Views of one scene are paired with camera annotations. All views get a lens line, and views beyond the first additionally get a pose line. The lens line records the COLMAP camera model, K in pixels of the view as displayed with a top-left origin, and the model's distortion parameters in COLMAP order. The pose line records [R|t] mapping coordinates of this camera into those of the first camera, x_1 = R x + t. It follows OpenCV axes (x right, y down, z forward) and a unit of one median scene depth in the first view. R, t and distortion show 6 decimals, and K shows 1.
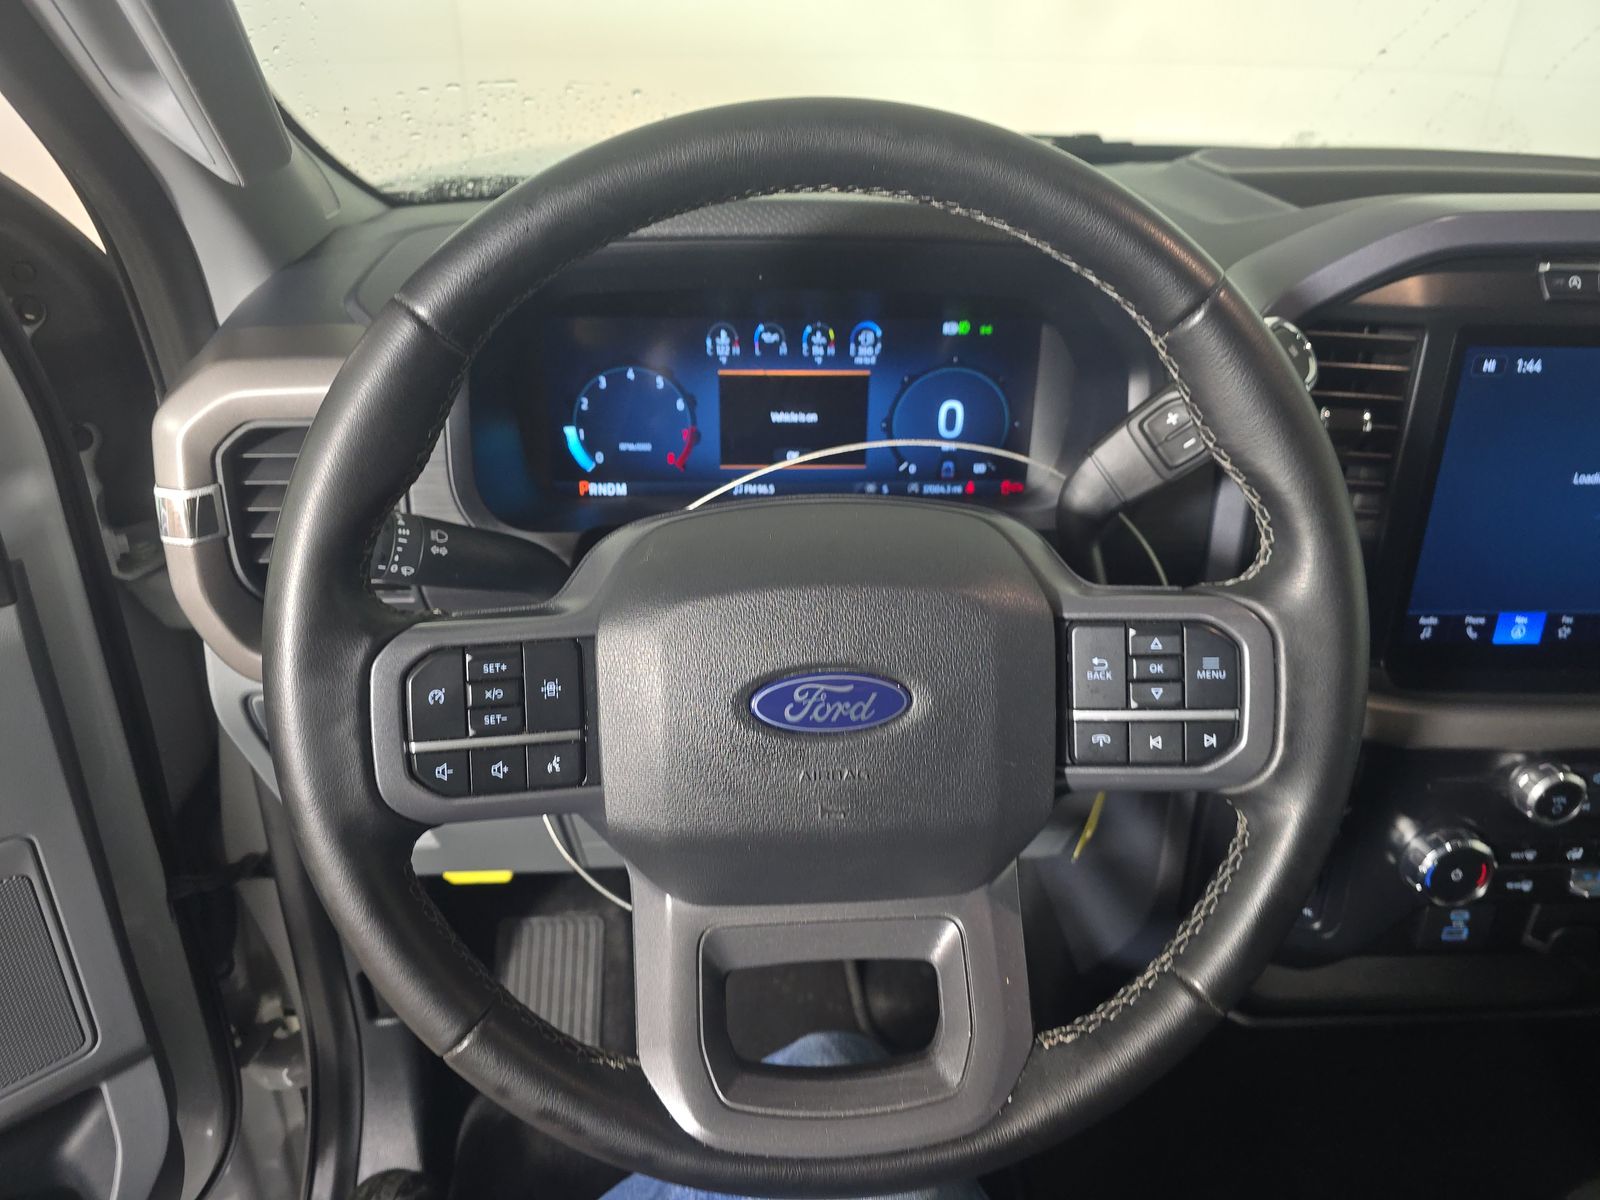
lens RADIAL K [[1090.0, 0, 811.5], [0, 1090.0, 604.1], [0, 0, 1]] dist [0.057204, -0.062257]
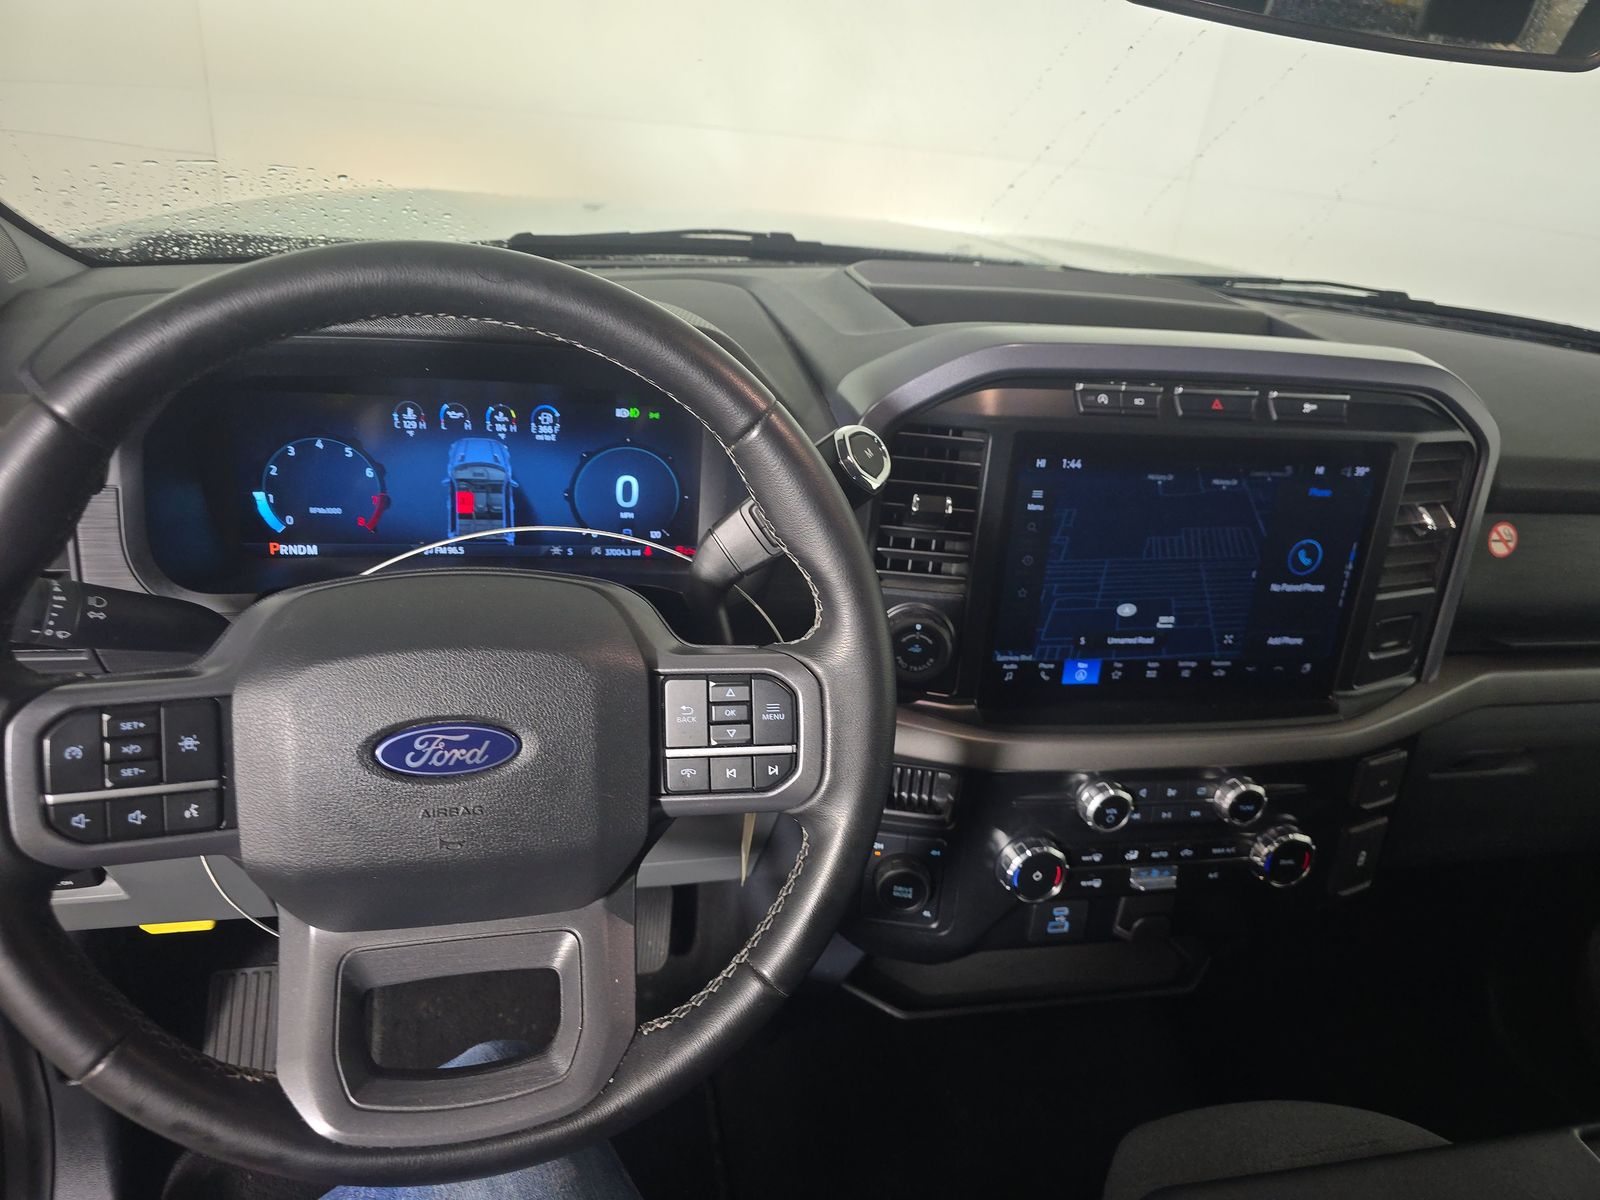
lens RADIAL K [[1090.0, 0, 811.5], [0, 1090.0, 604.1], [0, 0, 1]] dist [0.057204, -0.062257]
pose [[0.983583, -0.000622, 0.180455, 0.164777], [0.006851, 0.999402, -0.033895, -0.019653], [-0.180326, 0.034574, 0.982999, -0.203130]]
